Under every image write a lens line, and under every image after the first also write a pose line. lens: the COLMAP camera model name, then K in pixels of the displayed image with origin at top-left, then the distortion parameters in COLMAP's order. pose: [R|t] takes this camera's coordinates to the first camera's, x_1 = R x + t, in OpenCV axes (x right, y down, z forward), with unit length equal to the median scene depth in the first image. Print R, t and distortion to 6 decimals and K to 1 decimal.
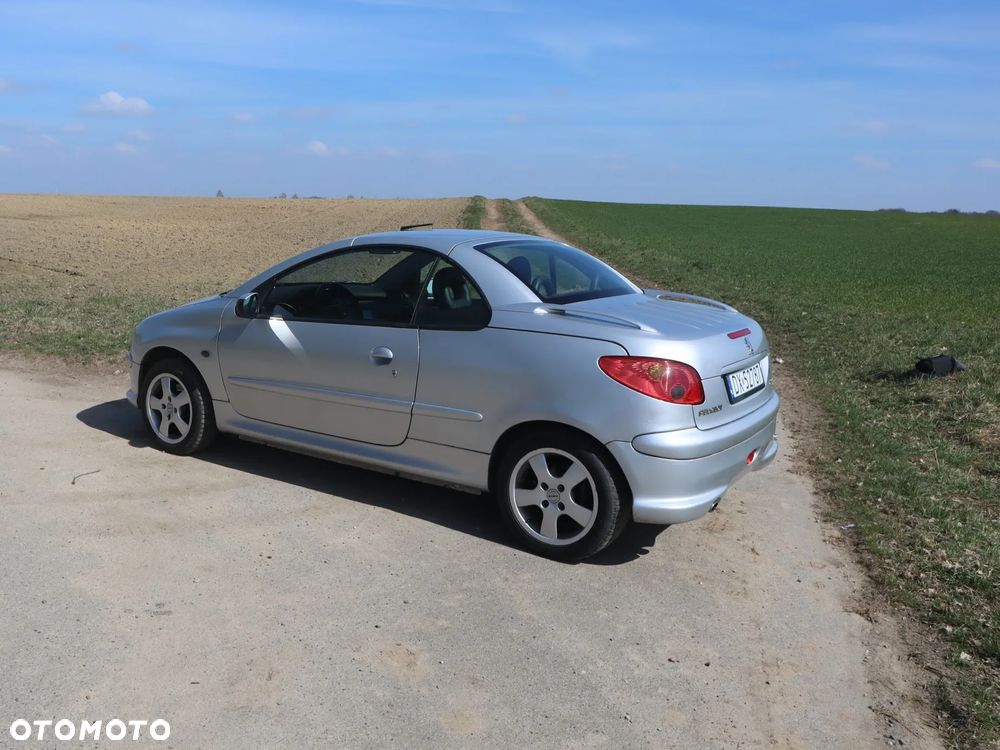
lens RADIAL K [[952.3, 0, 412.1], [0, 952.3, 399.7], [0, 0, 1]] dist [-0.131656, 0.102791]
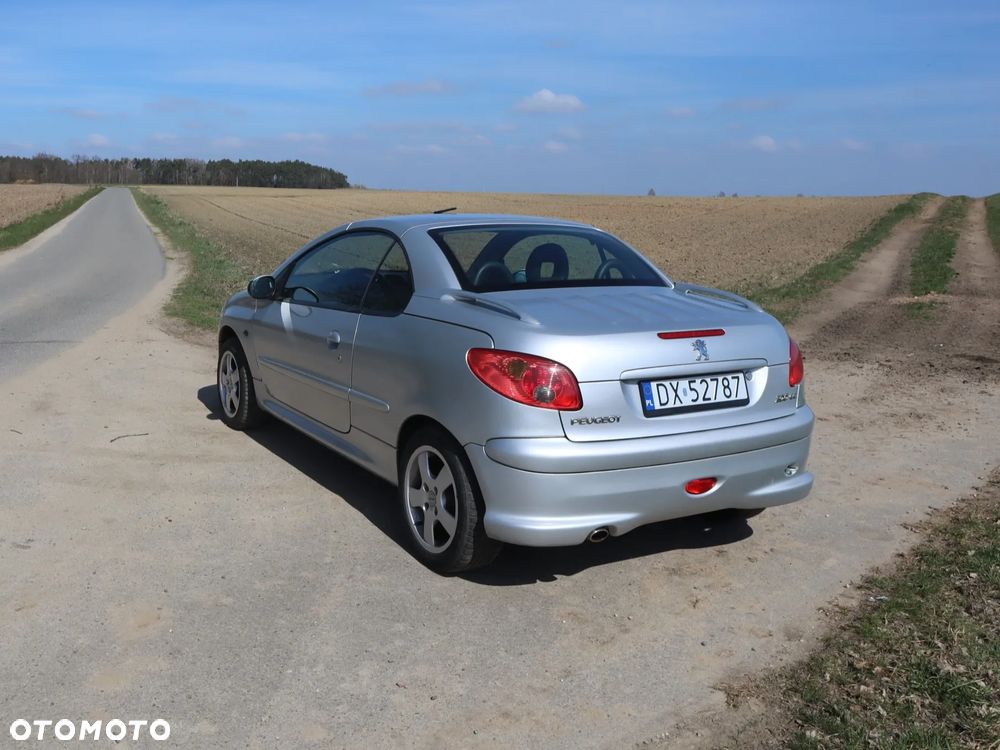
lens RADIAL K [[996.7, 0, 372.6], [0, 996.7, 375.0], [0, 0, 1]] dist [-0.162268, 0.203428]
pose [[0.880728, 0.068518, -0.468640, 0.528056], [-0.083701, 0.996423, -0.011618, -0.001844], [0.466168, 0.049458, 0.883313, 0.114101]]
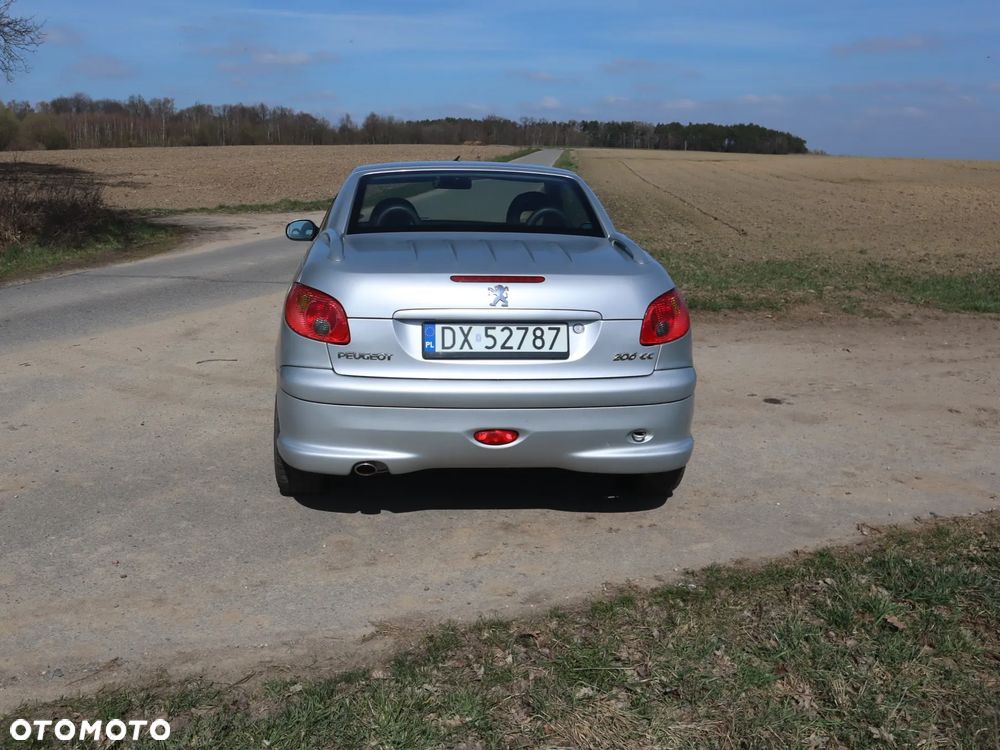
lens RADIAL K [[1019.2, 0, 431.4], [0, 1019.2, 319.7], [0, 0, 1]] dist [-0.136047, 0.145012]
pose [[0.616883, 0.106821, -0.779772, 1.038228], [-0.153230, 0.988089, 0.014138, -0.042761], [0.771995, 0.110763, 0.625904, 0.430638]]
